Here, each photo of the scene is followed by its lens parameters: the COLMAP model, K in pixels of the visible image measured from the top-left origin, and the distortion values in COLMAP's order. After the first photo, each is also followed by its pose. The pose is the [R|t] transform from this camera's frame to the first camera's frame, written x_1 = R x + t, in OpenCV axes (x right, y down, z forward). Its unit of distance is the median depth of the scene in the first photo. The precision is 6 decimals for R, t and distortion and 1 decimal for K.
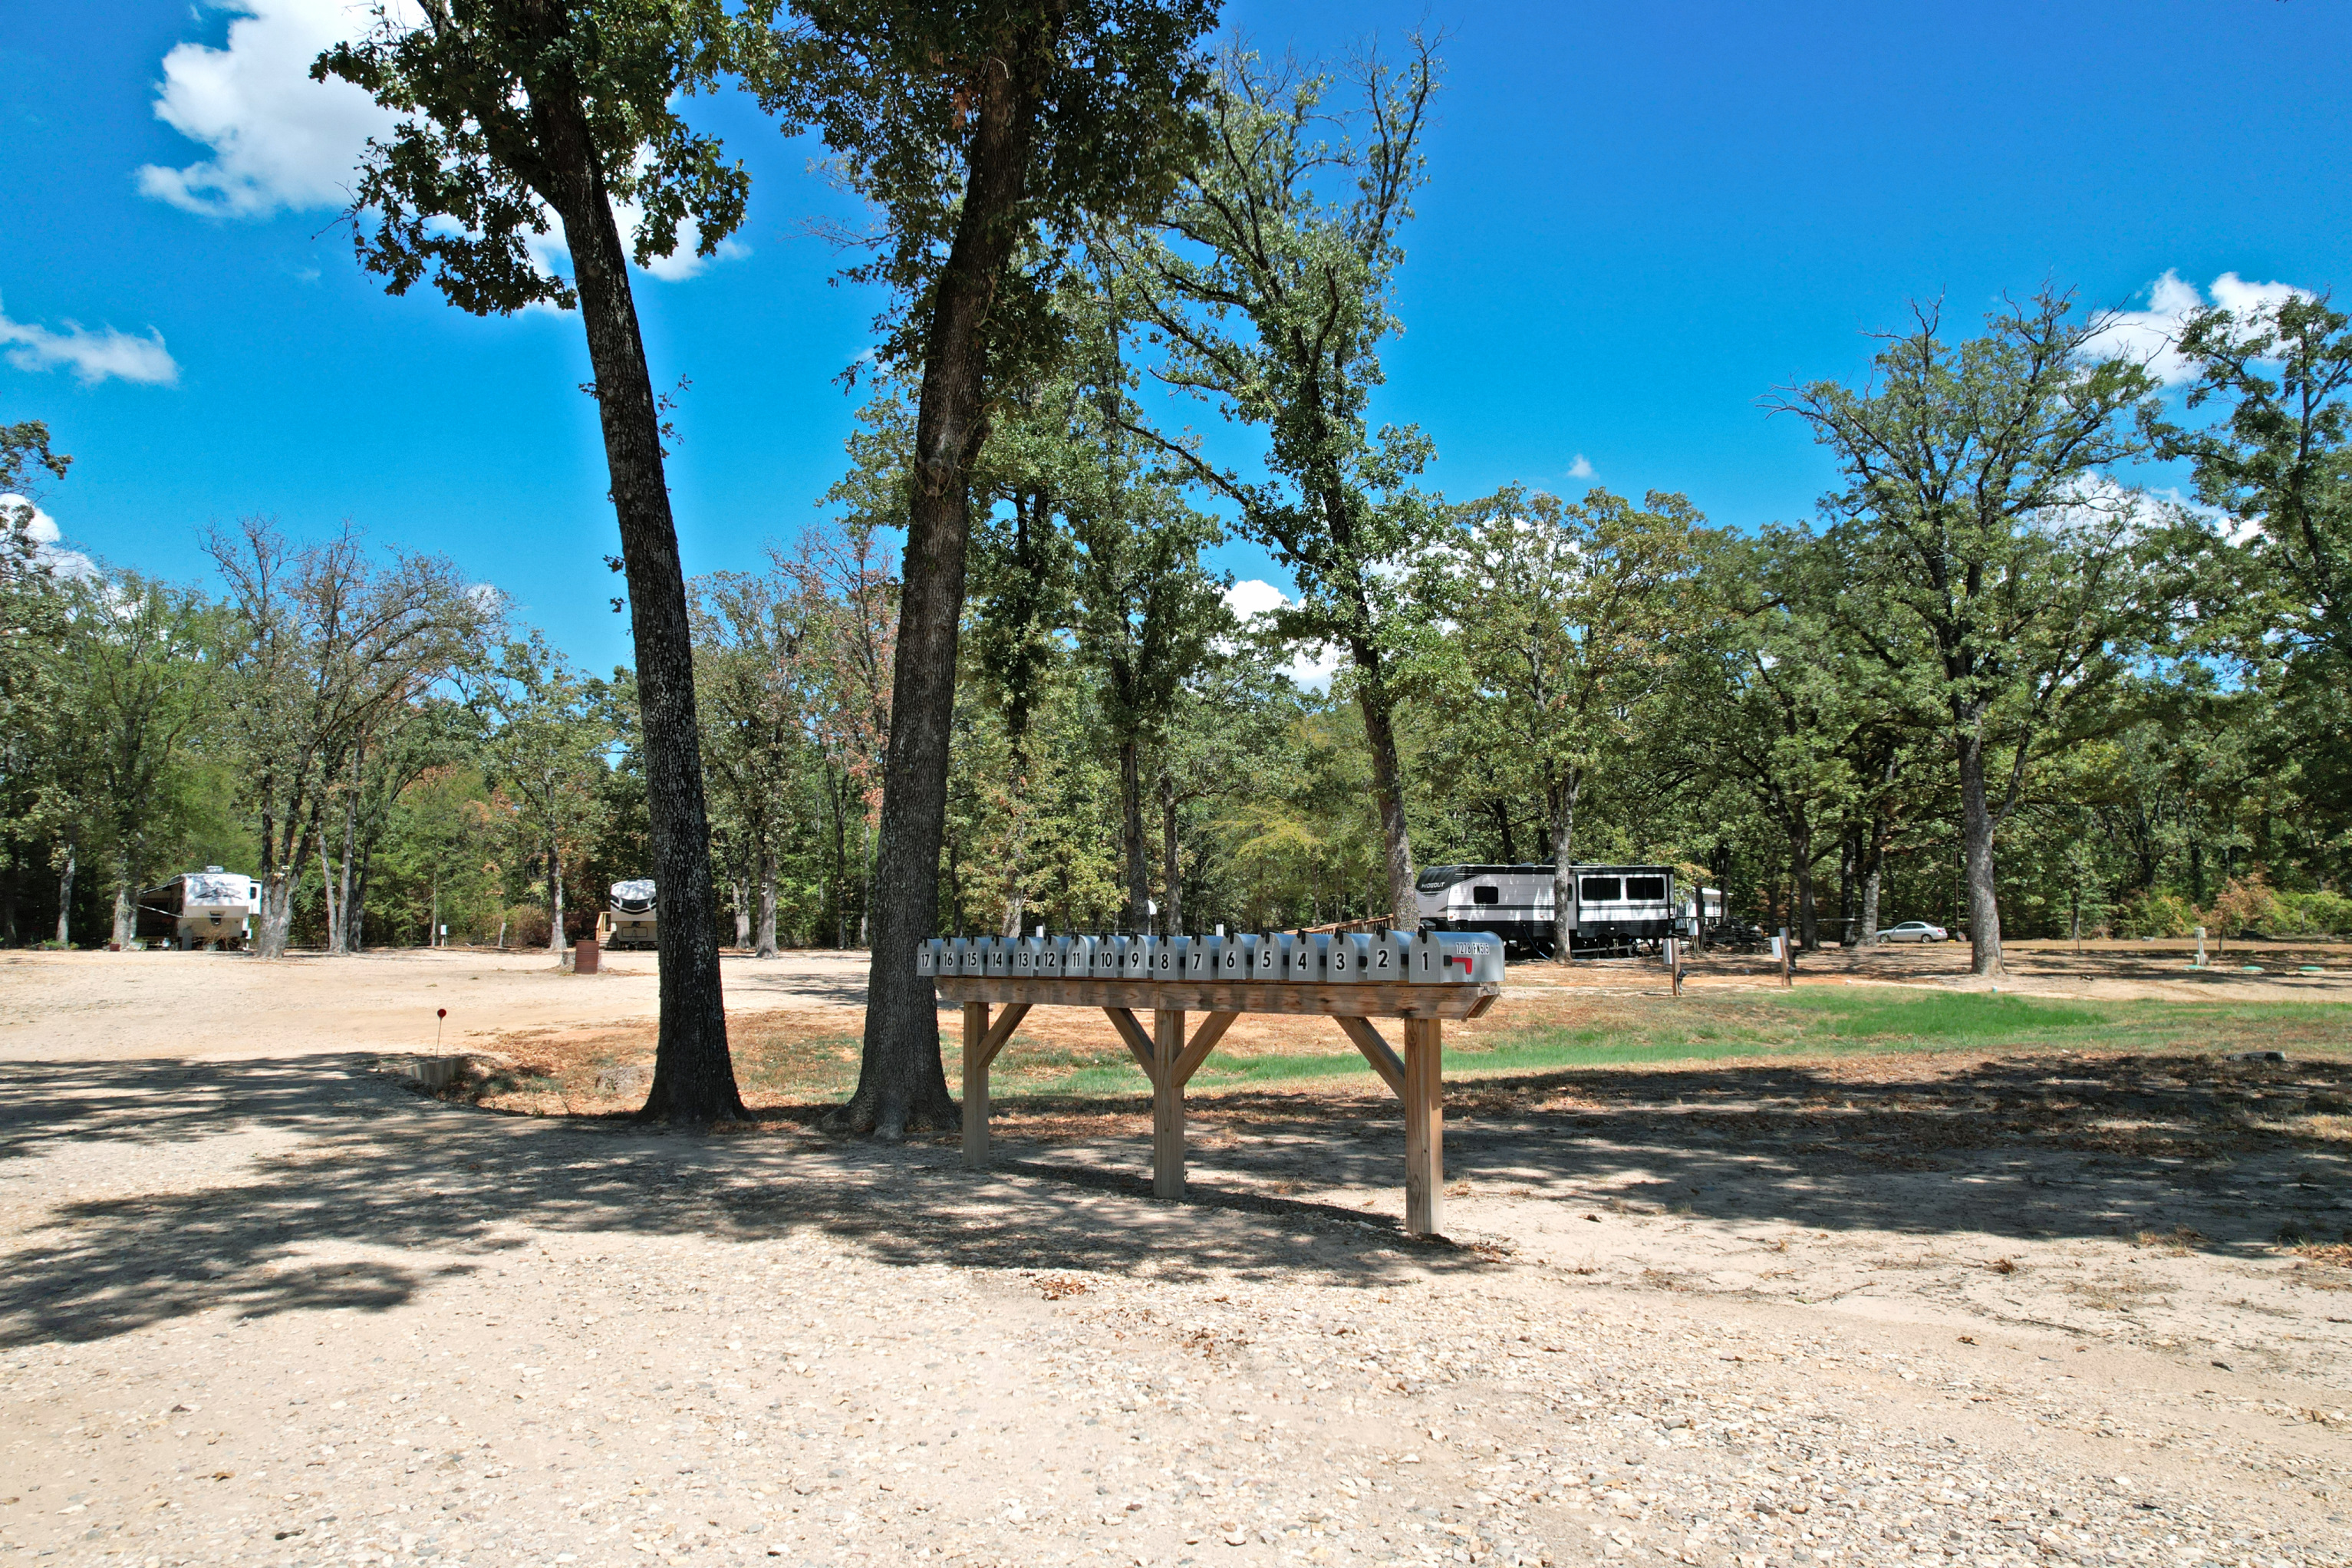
lens RADIAL K [[1514.3, 0, 1202.4], [0, 1514.3, 784.6], [0, 0, 1]] dist [-0.084440, 0.077553]
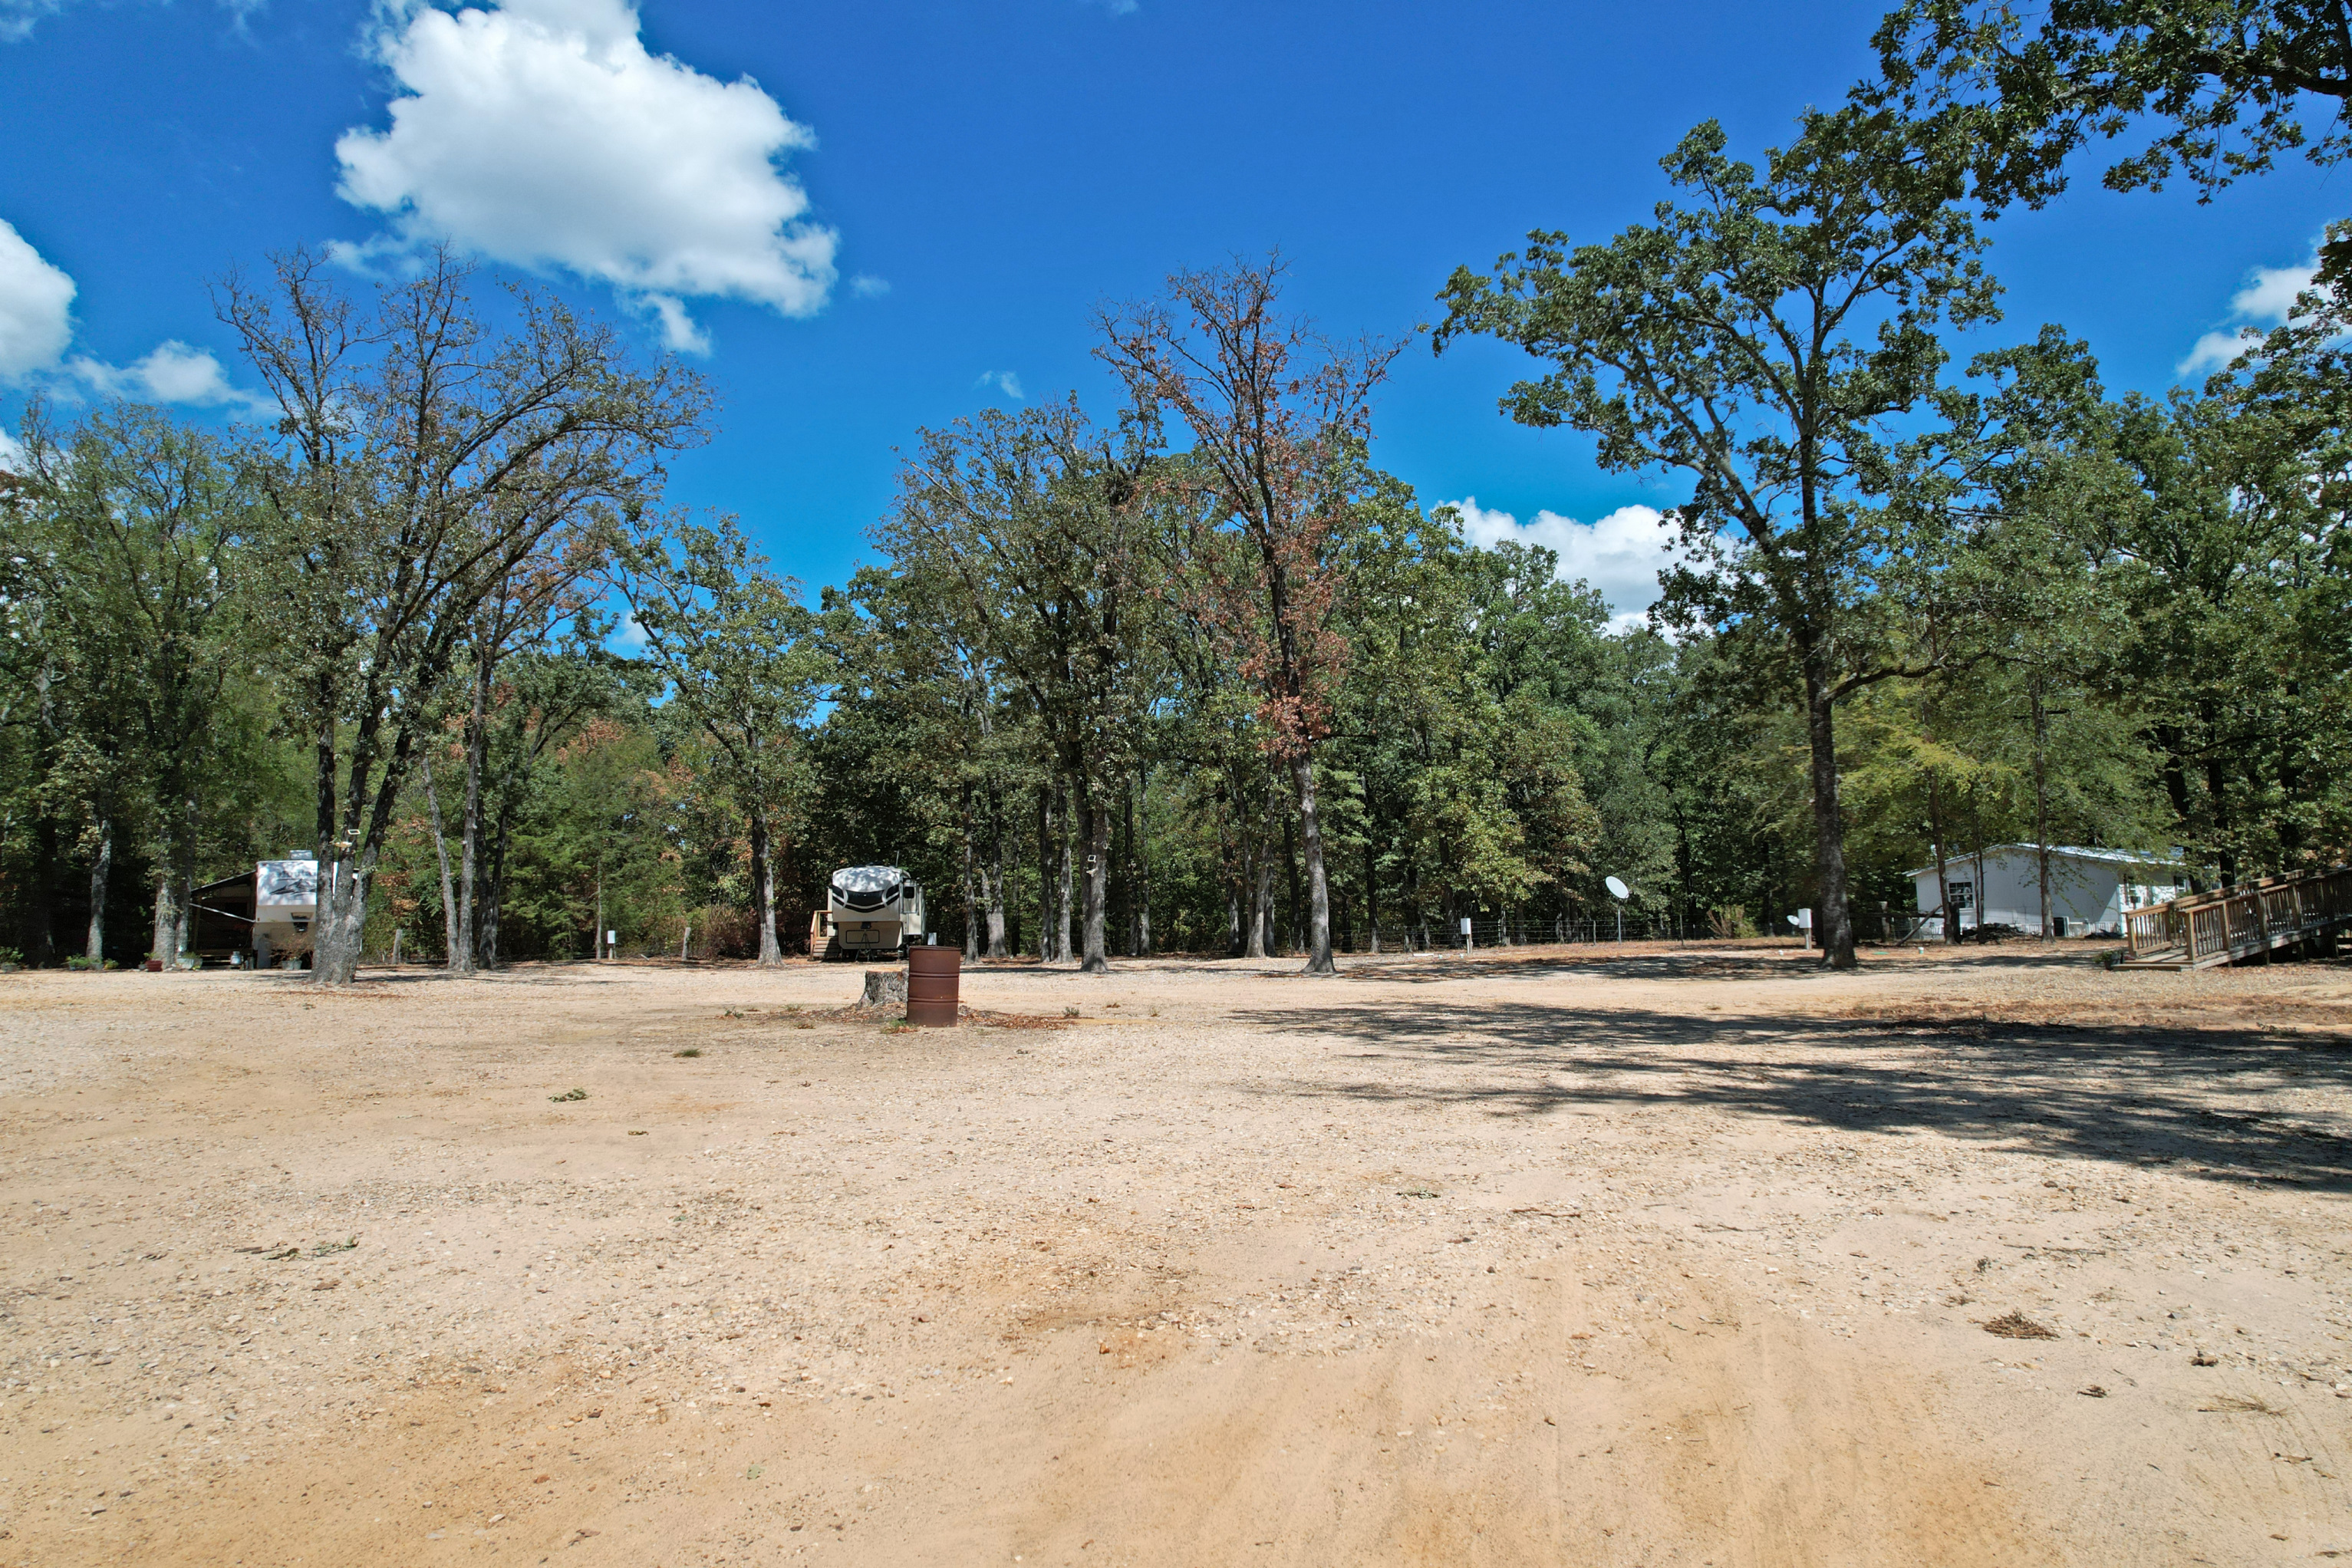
lens RADIAL K [[1508.5, 0, 1183.3], [0, 1508.5, 790.2], [0, 0, 1]] dist [-0.046369, 0.035664]
pose [[0.994127, -0.020995, -0.106167, -0.168130], [0.021146, 0.999776, 0.000297, 0.034987], [0.106137, -0.002540, 0.994348, 0.332154]]
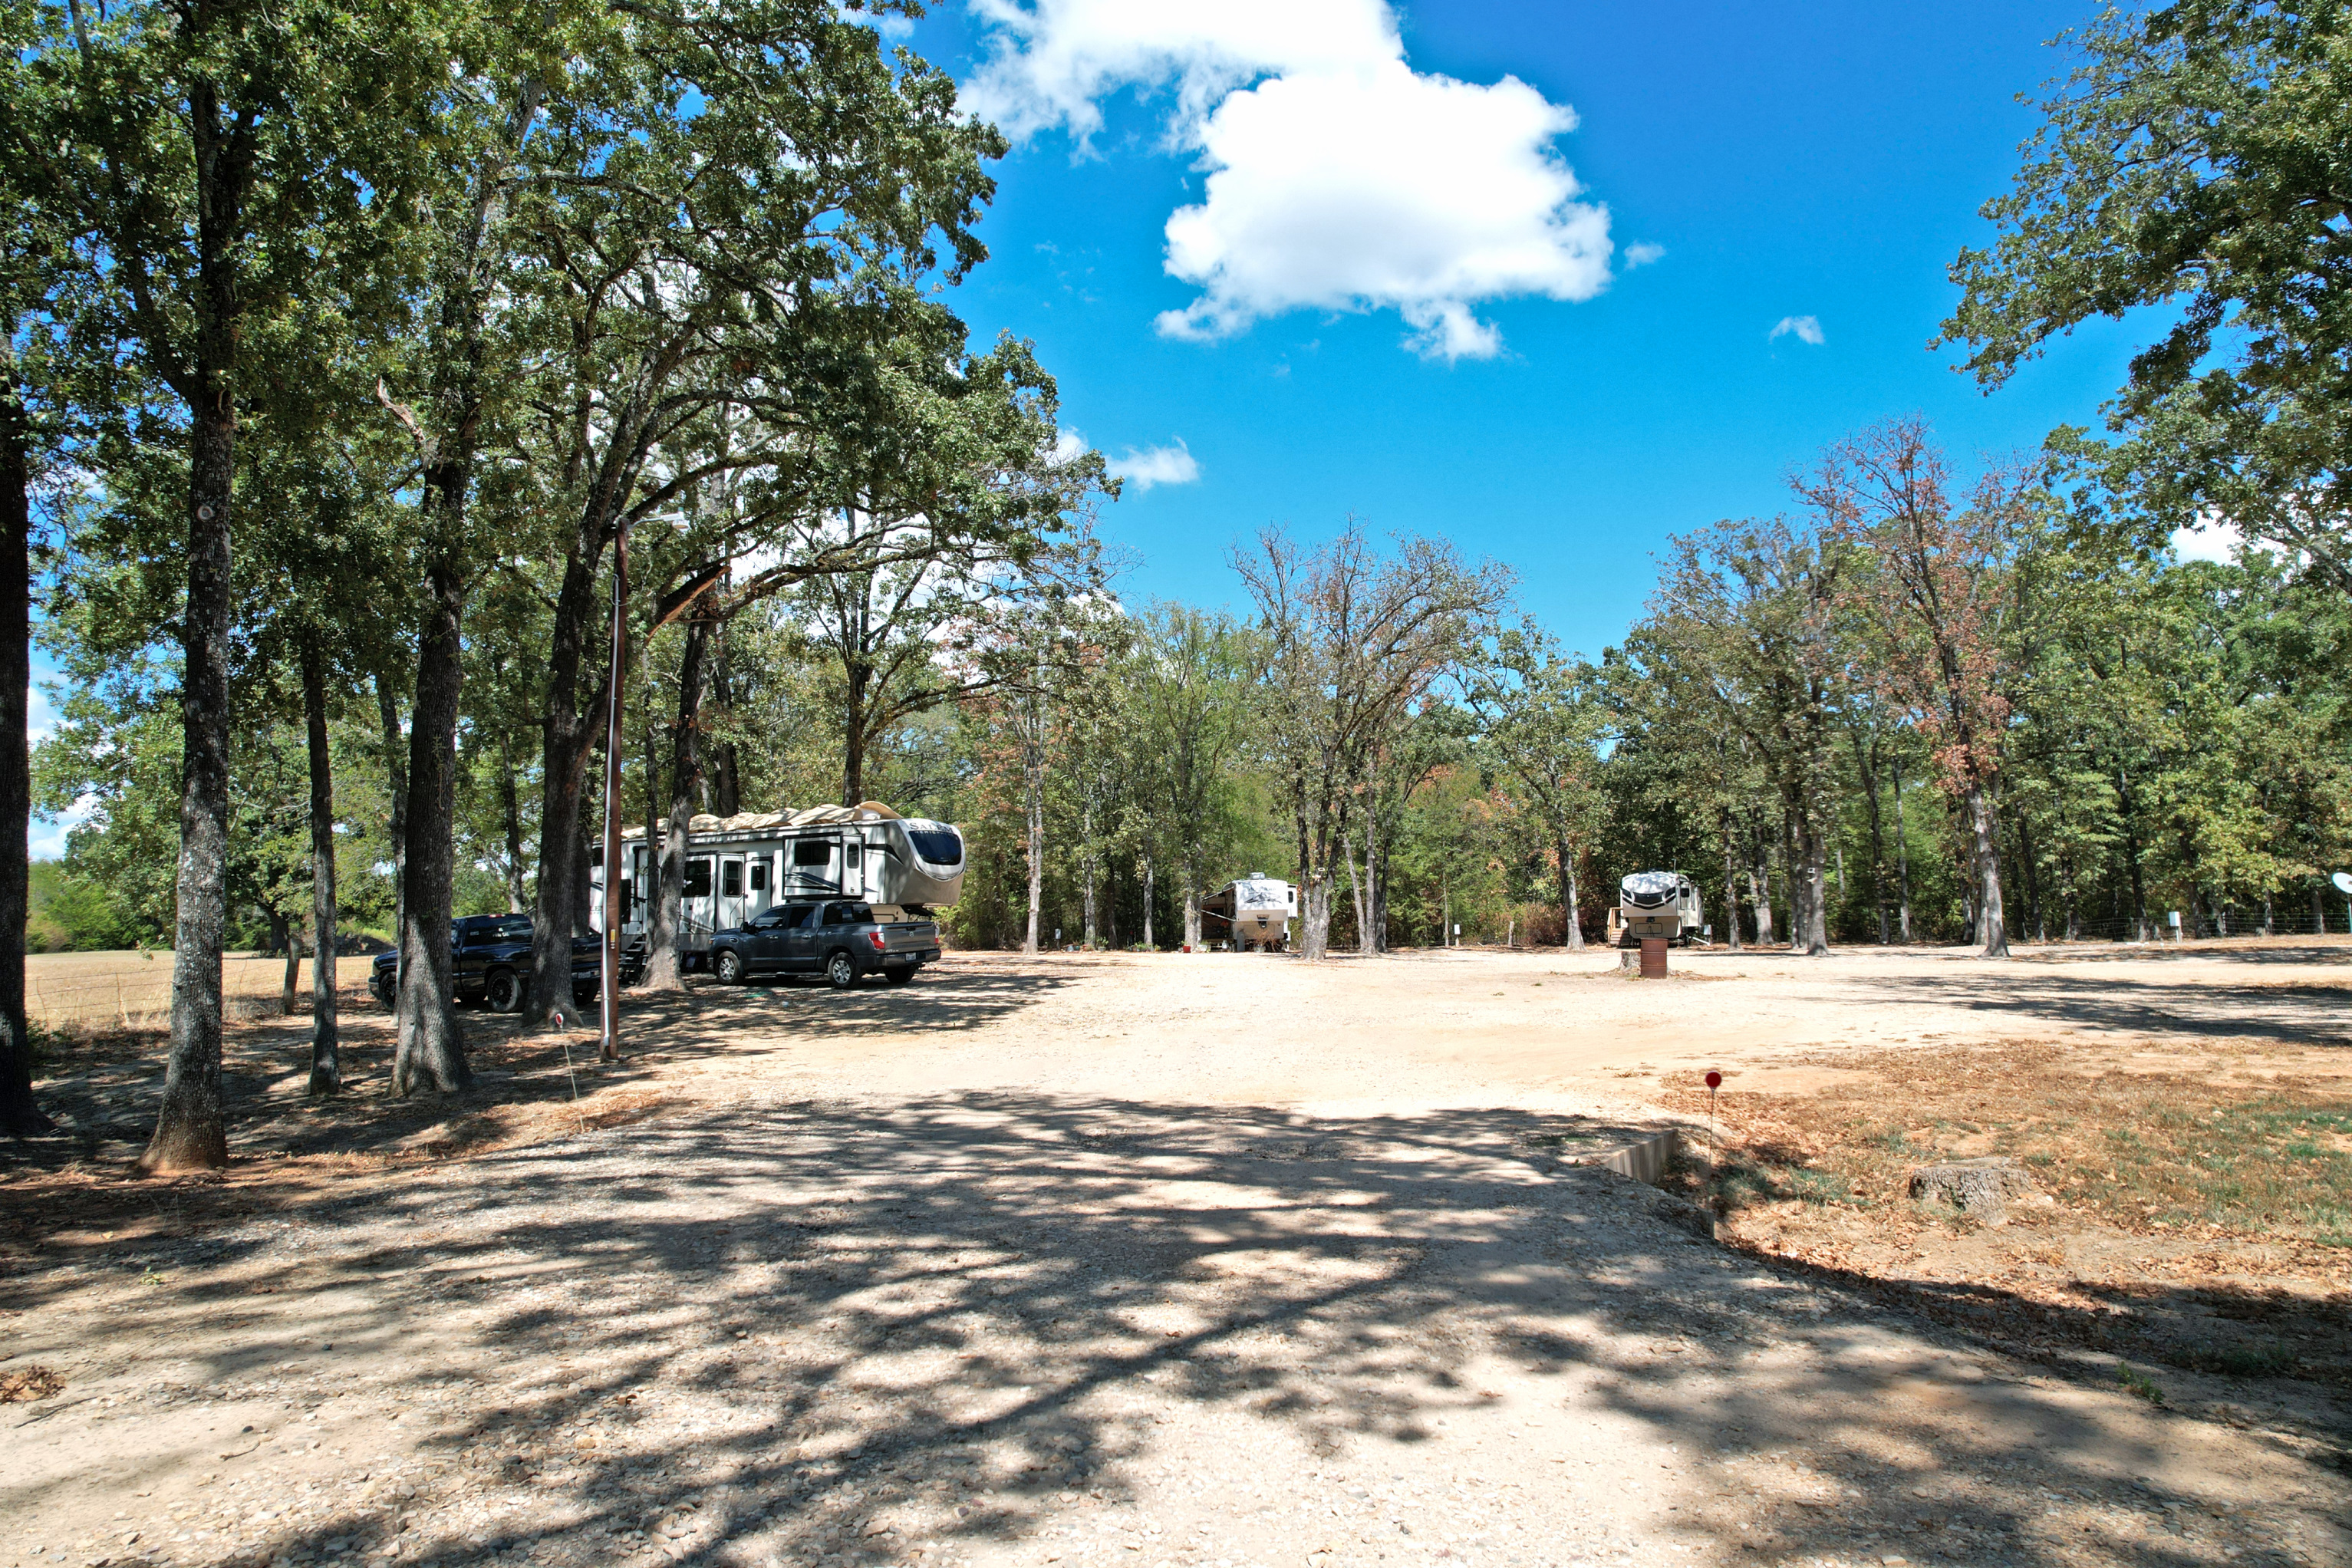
lens RADIAL K [[1508.5, 0, 1183.3], [0, 1508.5, 790.2], [0, 0, 1]] dist [-0.046369, 0.035664]
pose [[0.806436, -0.064652, -0.587777, -0.069533], [0.068470, 0.997528, -0.015780, 0.009400], [0.587344, -0.027520, 0.808869, 0.093427]]
